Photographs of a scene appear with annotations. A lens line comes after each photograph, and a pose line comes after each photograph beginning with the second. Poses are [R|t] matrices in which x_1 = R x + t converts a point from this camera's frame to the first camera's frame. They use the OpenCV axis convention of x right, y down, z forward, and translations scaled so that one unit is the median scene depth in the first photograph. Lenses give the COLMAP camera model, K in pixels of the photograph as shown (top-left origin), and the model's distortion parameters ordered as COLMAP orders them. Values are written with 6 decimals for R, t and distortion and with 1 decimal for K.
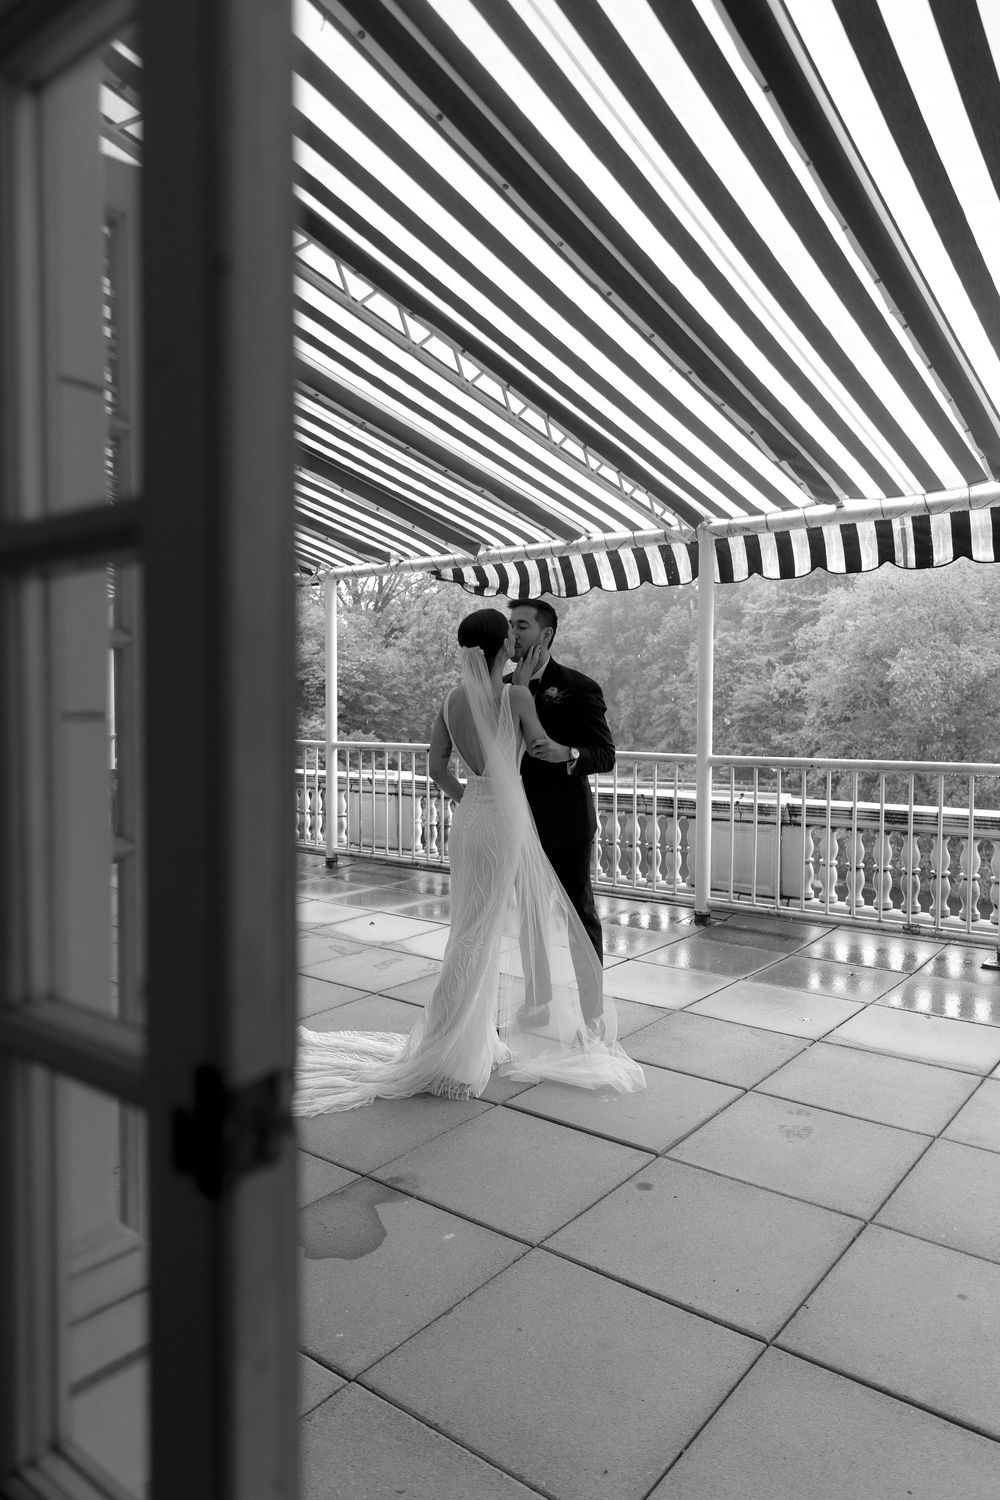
lens RADIAL K [[991.0, 0, 511.0], [0, 991.0, 747.5], [0, 0, 1]] dist [0.003264, 0.000890]
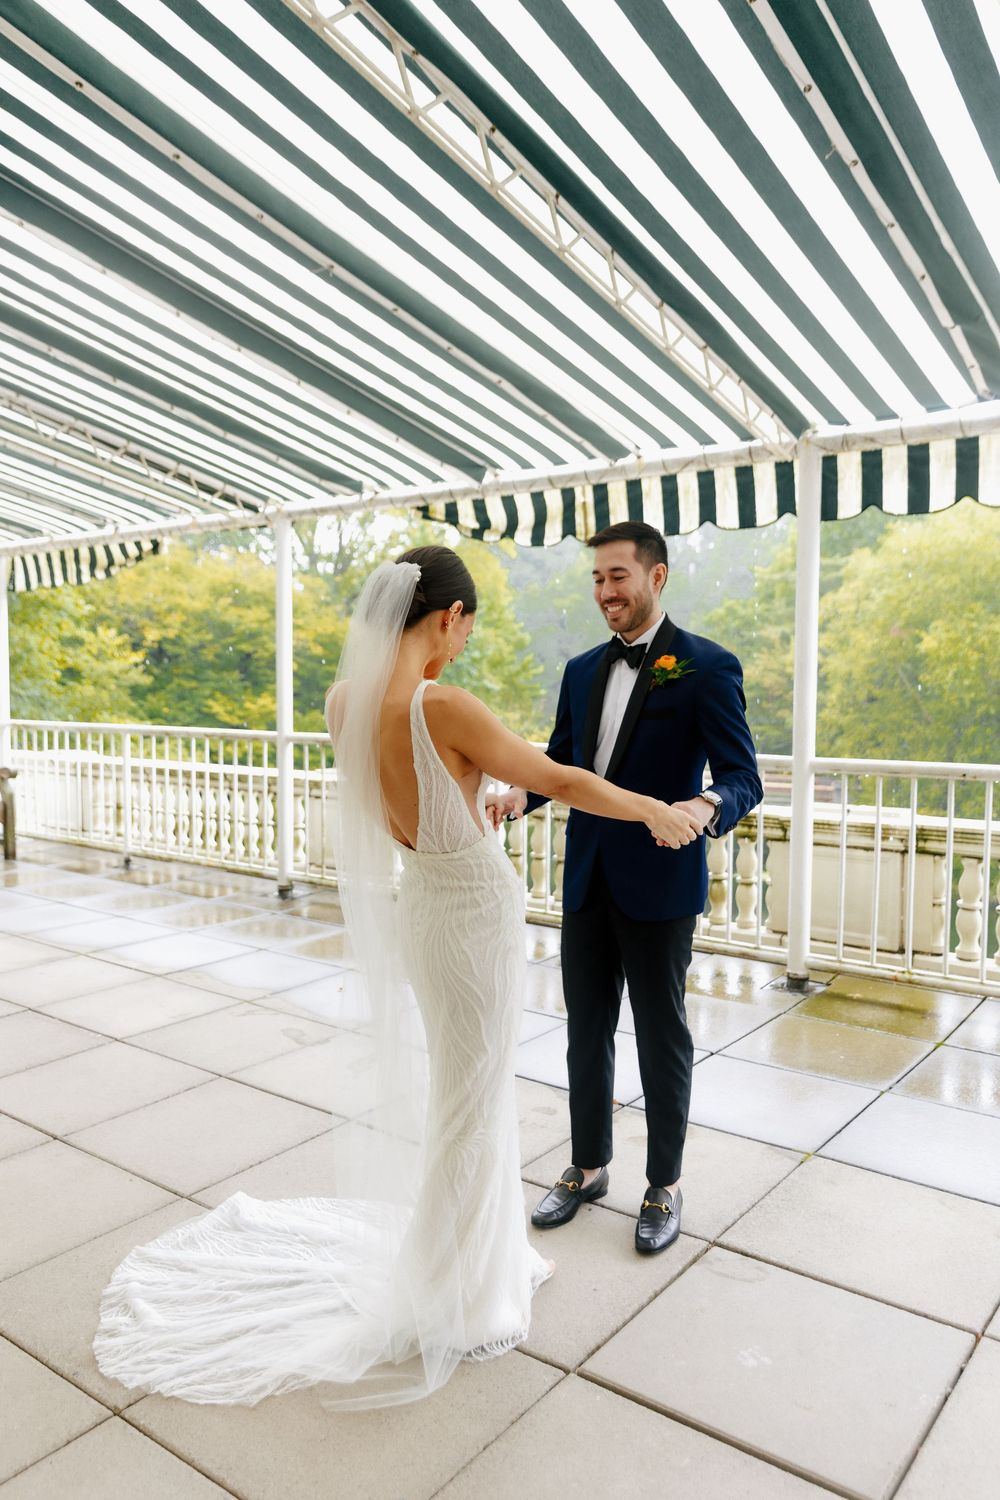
lens RADIAL K [[1108.4, 0, 496.3], [0, 1108.4, 753.9], [0, 0, 1]] dist [-0.004890, 0.001147]
pose [[0.999951, 0.001881, 0.009673, -0.031933], [-0.002095, 0.999753, 0.022134, -0.010870], [-0.009629, -0.022153, 0.999708, 0.175392]]
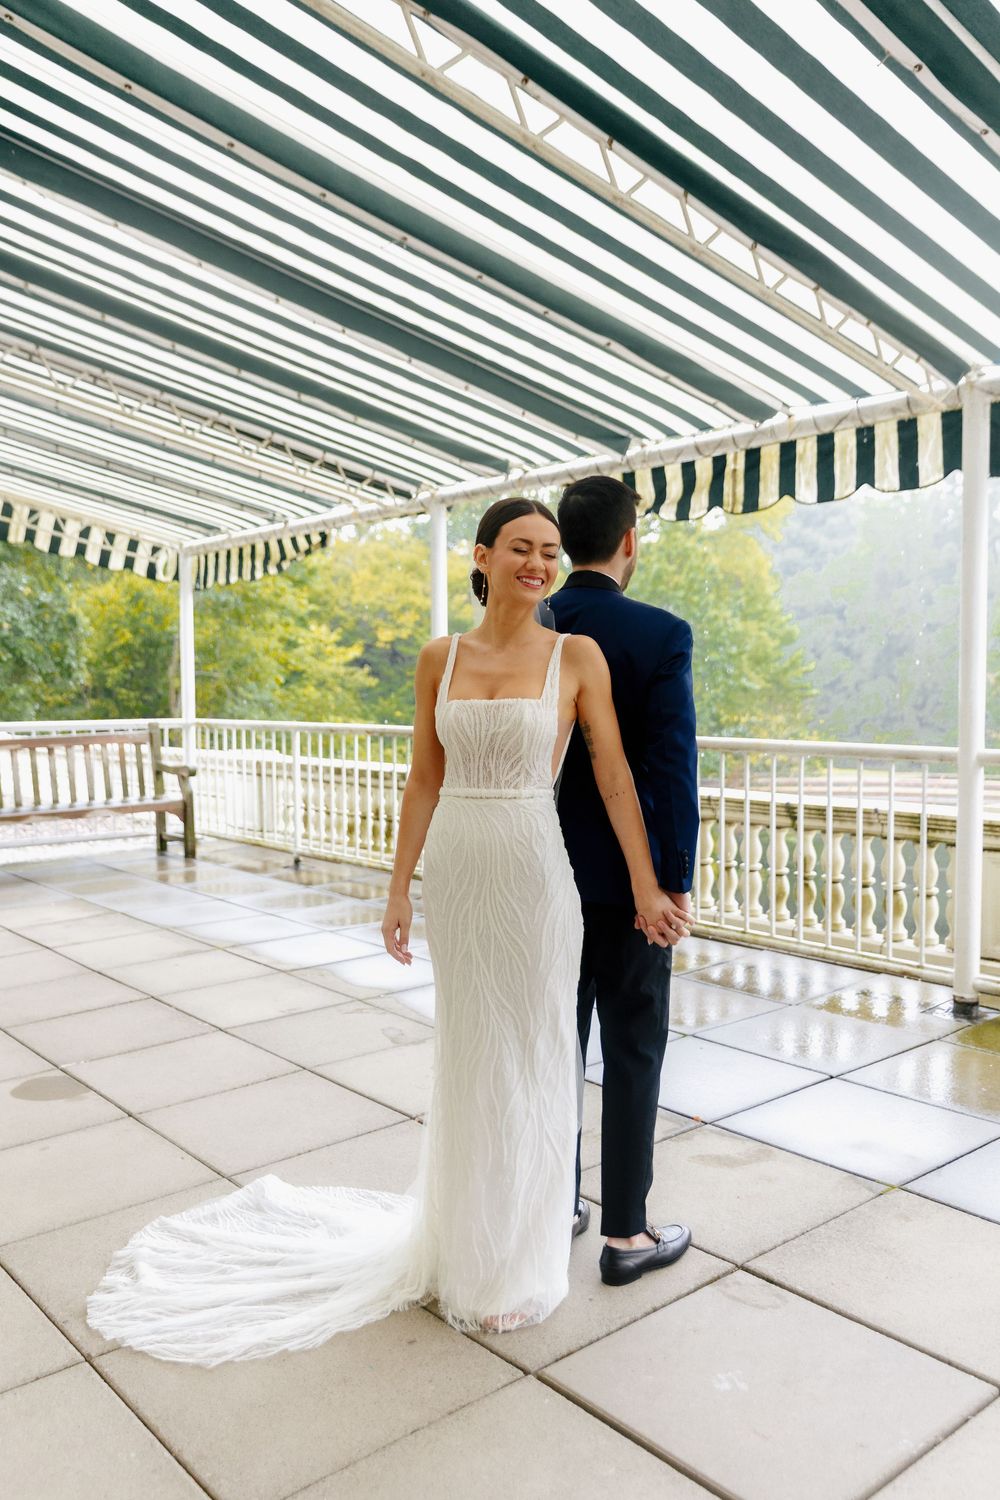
lens RADIAL K [[1213.8, 0, 495.5], [0, 1213.8, 759.3], [0, 0, 1]] dist [-0.007437, -0.000496]
pose [[0.977365, 0.002932, -0.211541, 0.056459], [0.001292, 0.999803, 0.019823, -0.001172], [0.211557, -0.019647, 0.977168, 0.165360]]
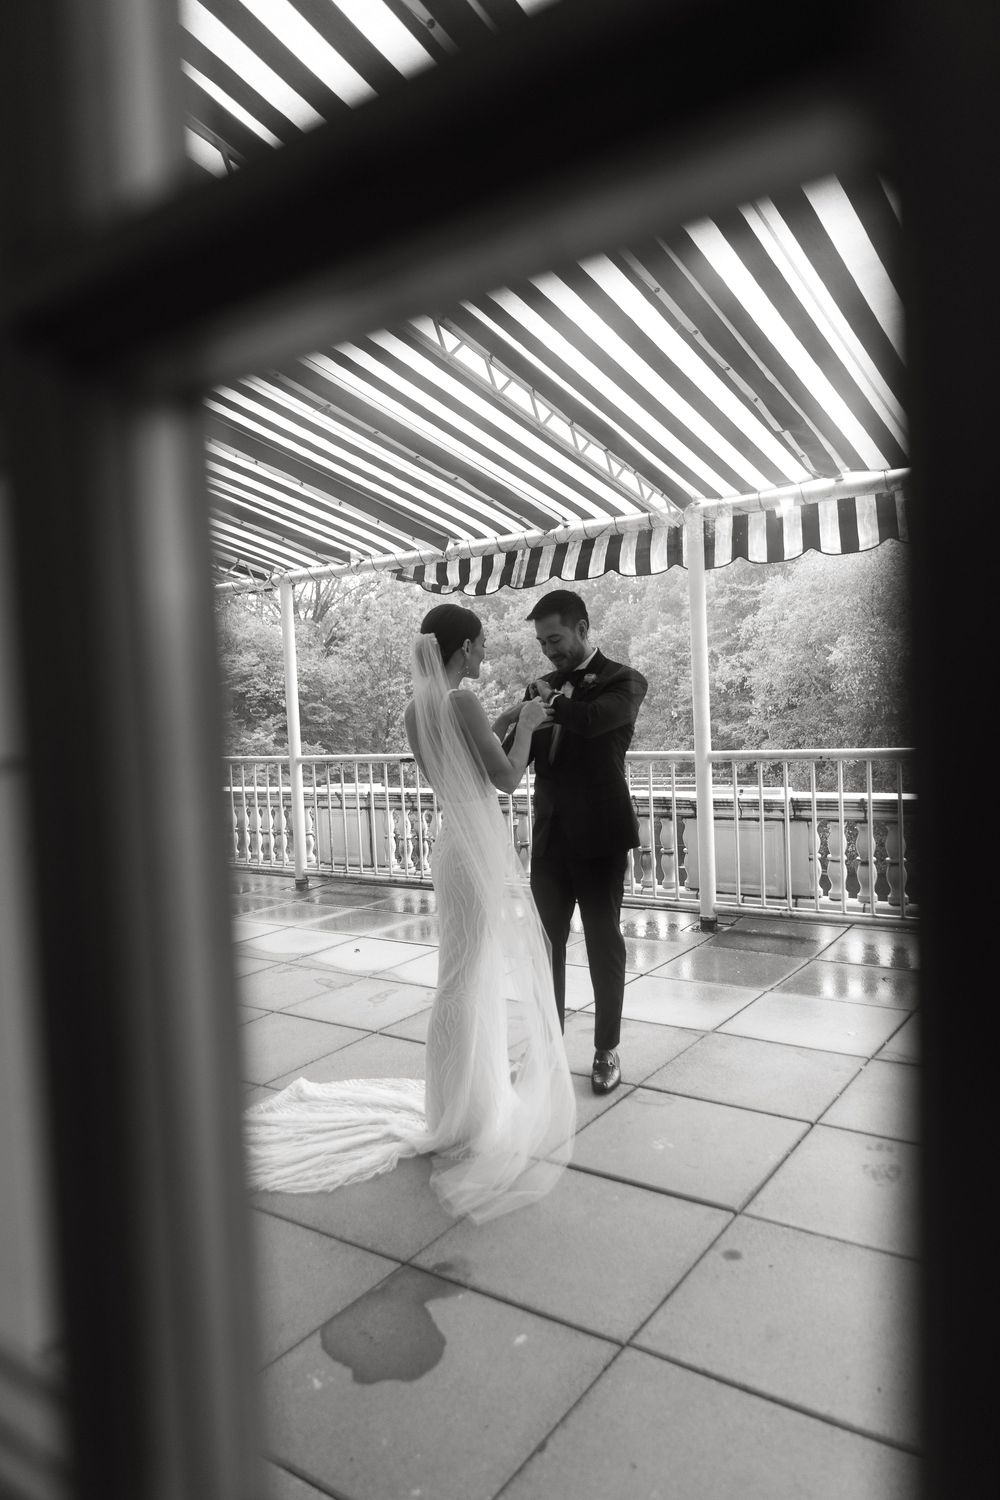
lens RADIAL K [[993.5, 0, 500.0], [0, 993.5, 750.0], [0, 0, 1]] dist [0.001900, 0.000581]
pose [[0.997738, -0.049804, 0.045145, -0.035254], [0.049802, 0.998758, 0.001173, -0.003681], [-0.045148, 0.001078, 0.998980, 0.058933]]
